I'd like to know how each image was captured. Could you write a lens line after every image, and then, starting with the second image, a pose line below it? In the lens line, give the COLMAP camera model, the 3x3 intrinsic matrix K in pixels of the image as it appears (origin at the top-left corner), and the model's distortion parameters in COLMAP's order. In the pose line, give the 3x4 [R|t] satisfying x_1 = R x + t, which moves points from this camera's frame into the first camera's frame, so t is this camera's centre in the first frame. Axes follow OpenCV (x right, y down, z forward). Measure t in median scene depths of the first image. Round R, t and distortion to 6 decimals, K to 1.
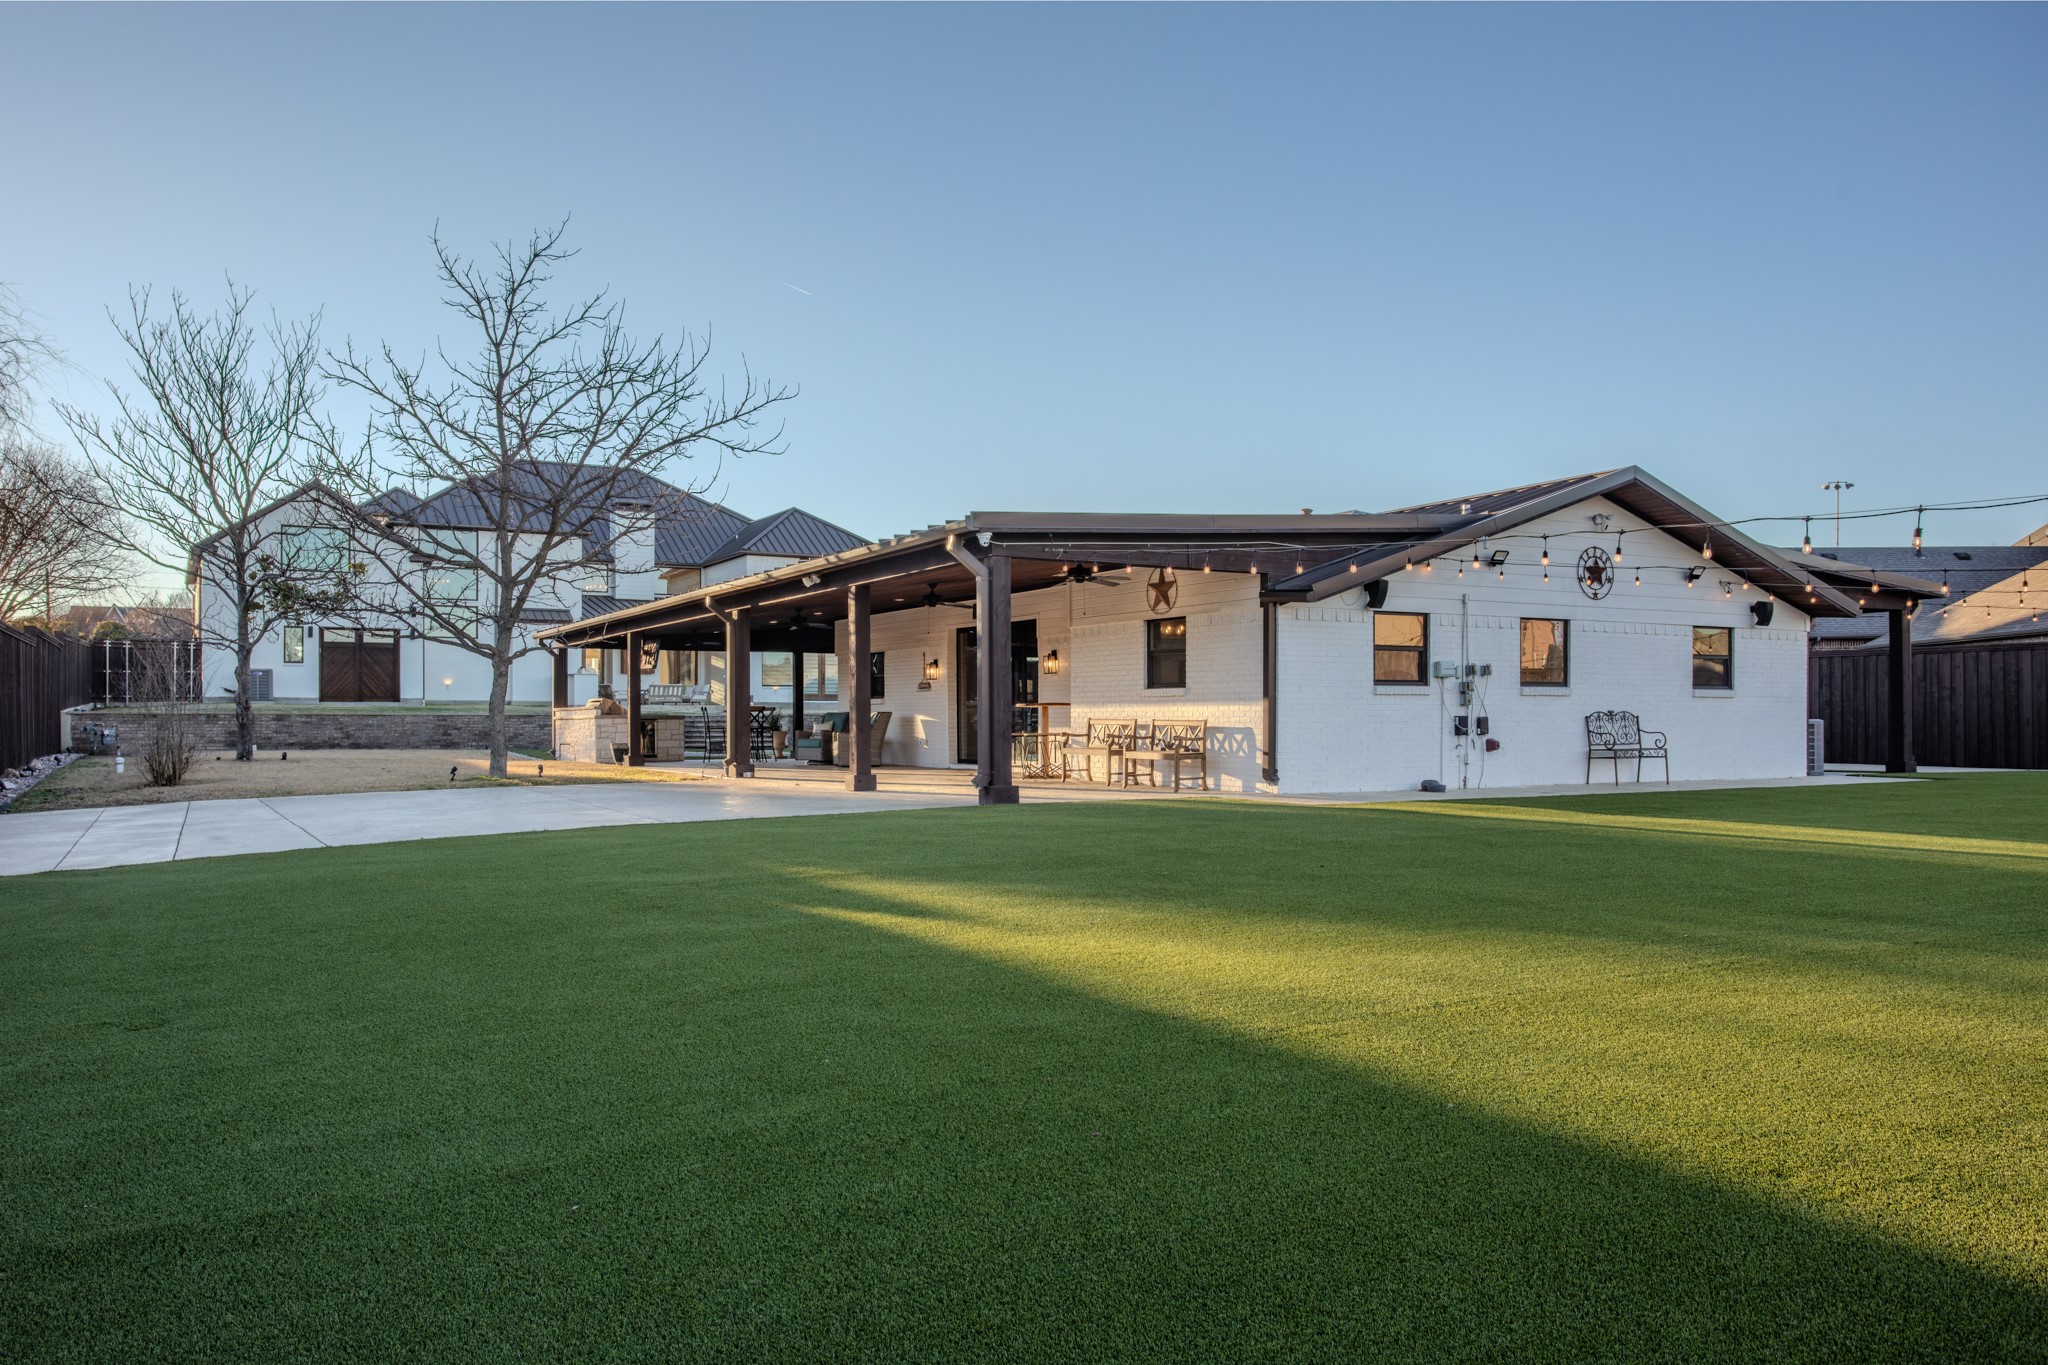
lens RADIAL K [[1456.3, 0, 1024.0], [0, 1456.3, 682.5], [0, 0, 1]] dist [0.000093, -0.000098]
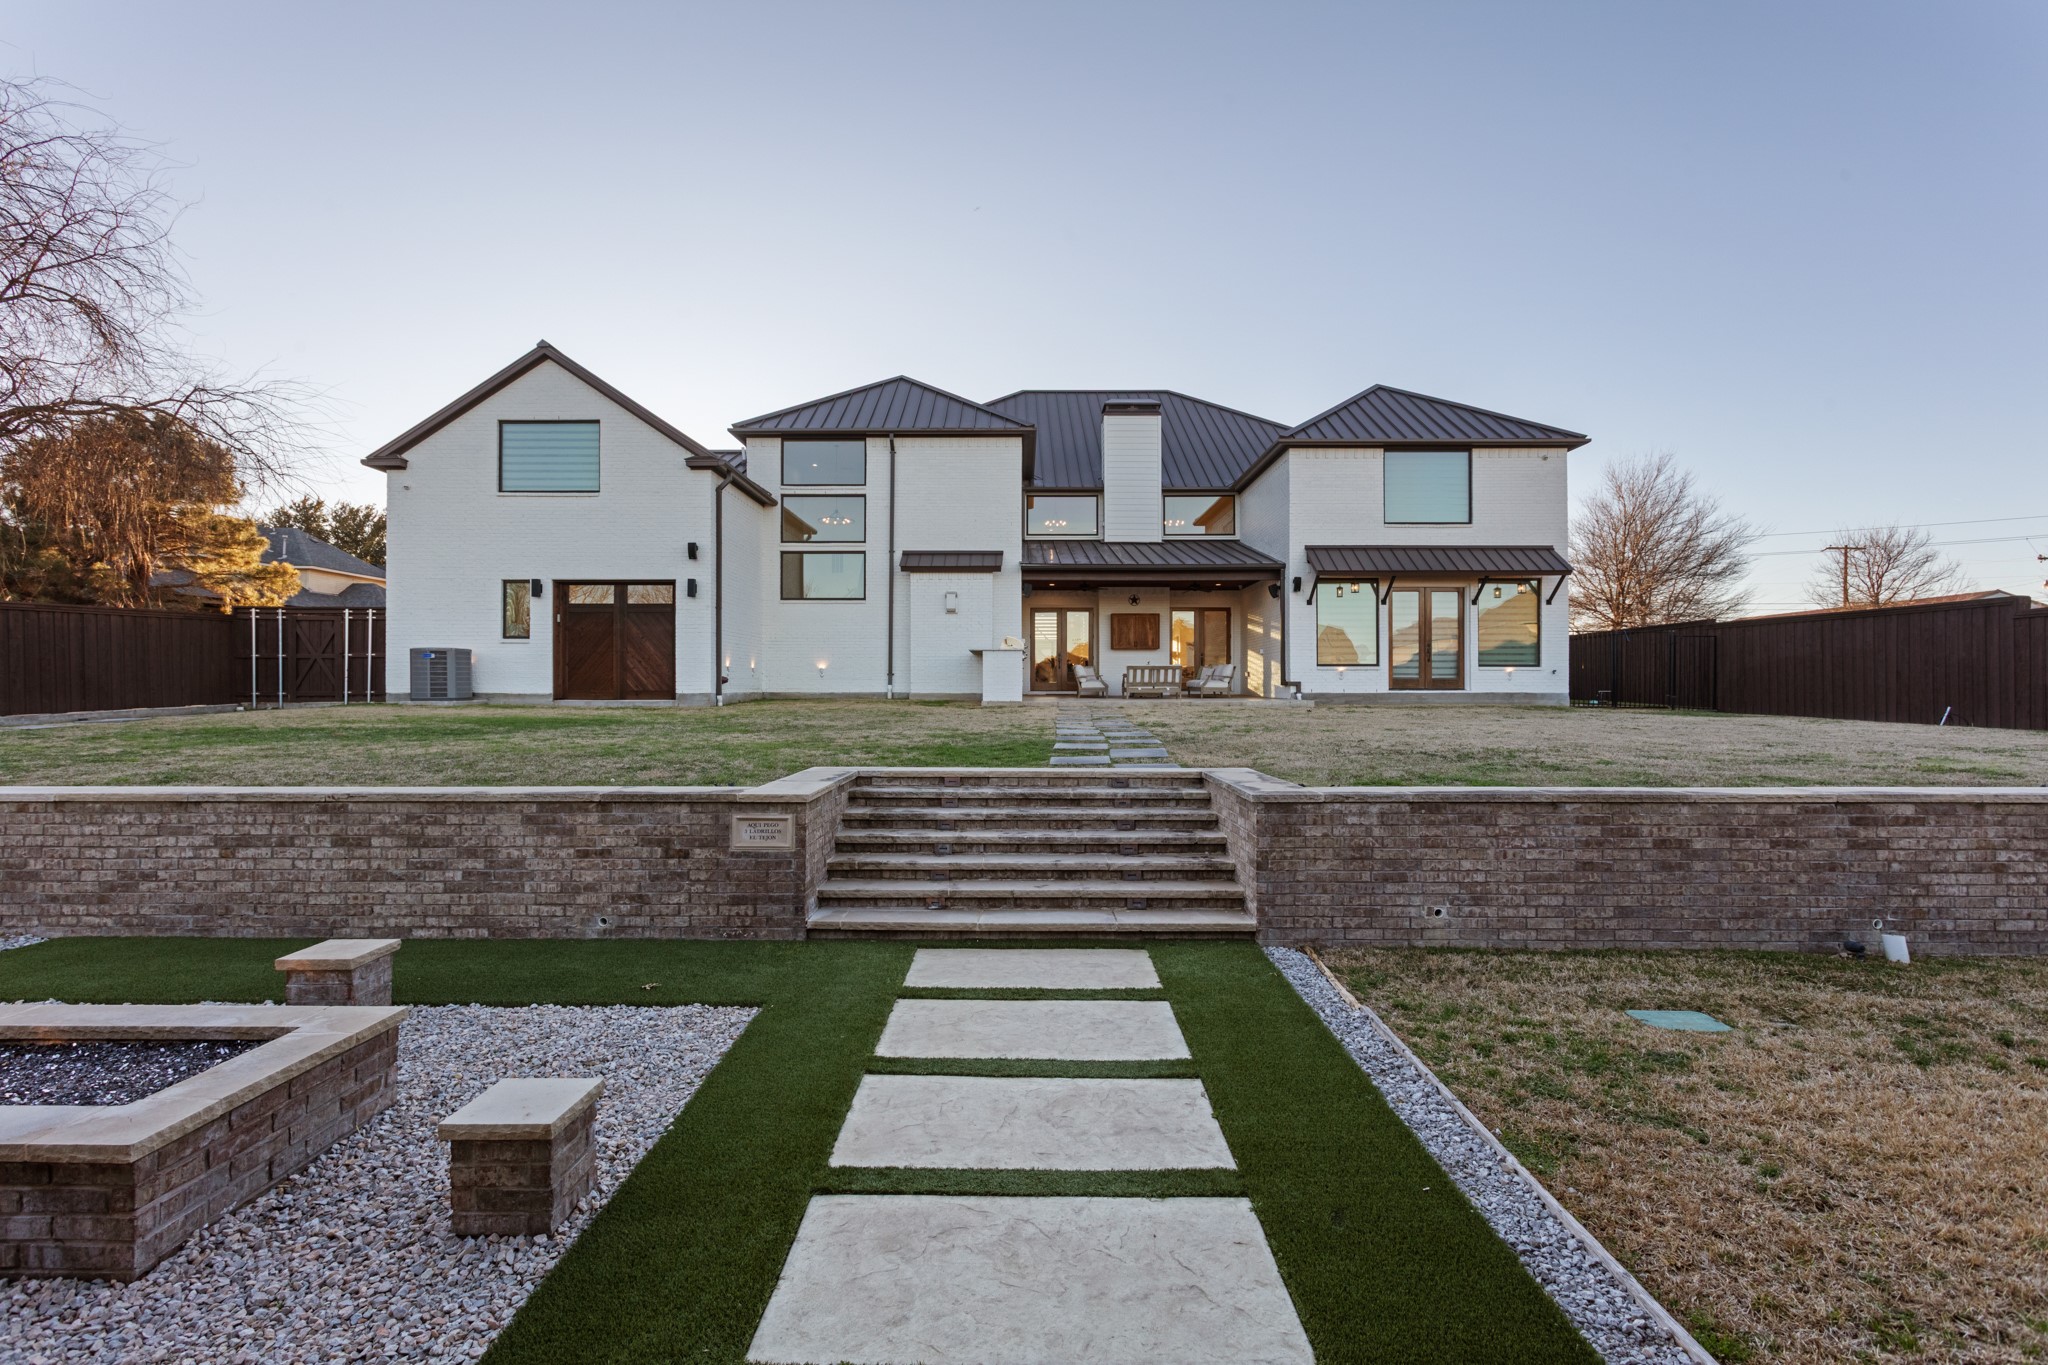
lens RADIAL K [[967.4, 0, 1020.4], [0, 967.4, 669.2], [0, 0, 1]] dist [0.005835, 0.000928]
pose [[0.856442, -0.009734, -0.516151, -0.096939], [0.011260, 0.999937, -0.000174, 0.002238], [0.516120, -0.005663, 0.856498, 0.728024]]
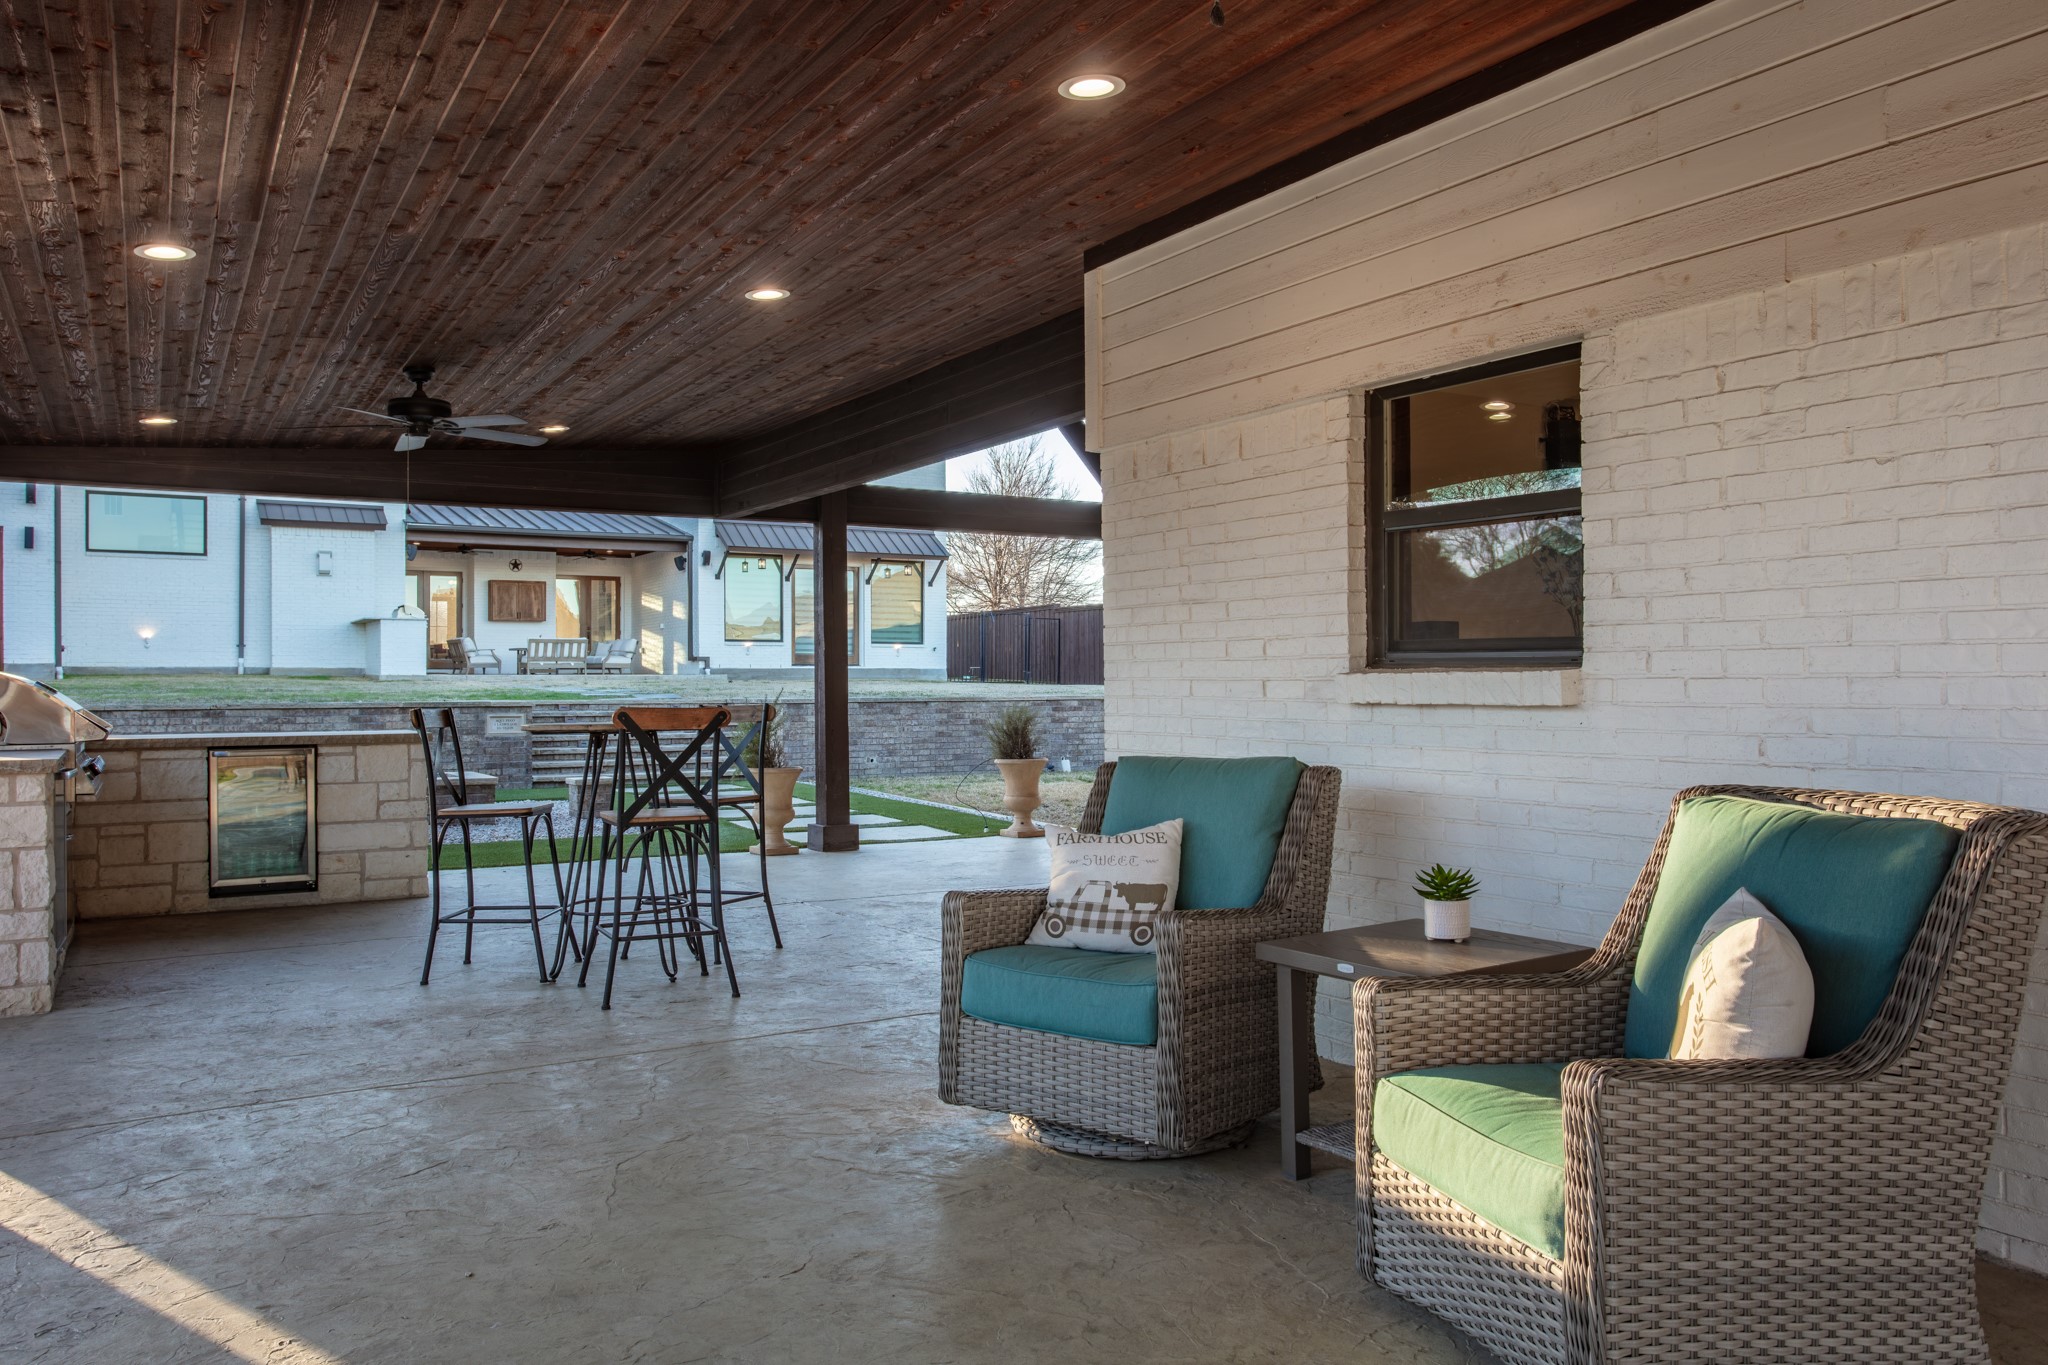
lens RADIAL K [[1465.2, 0, 1024.0], [0, 1465.2, 682.5], [0, 0, 1]] dist [-0.005744, 0.000086]
pose [[0.999851, -0.004904, 0.016568, -0.082538], [0.004553, 0.999766, 0.021152, 0.008346], [-0.016668, -0.021073, 0.999639, 0.473870]]
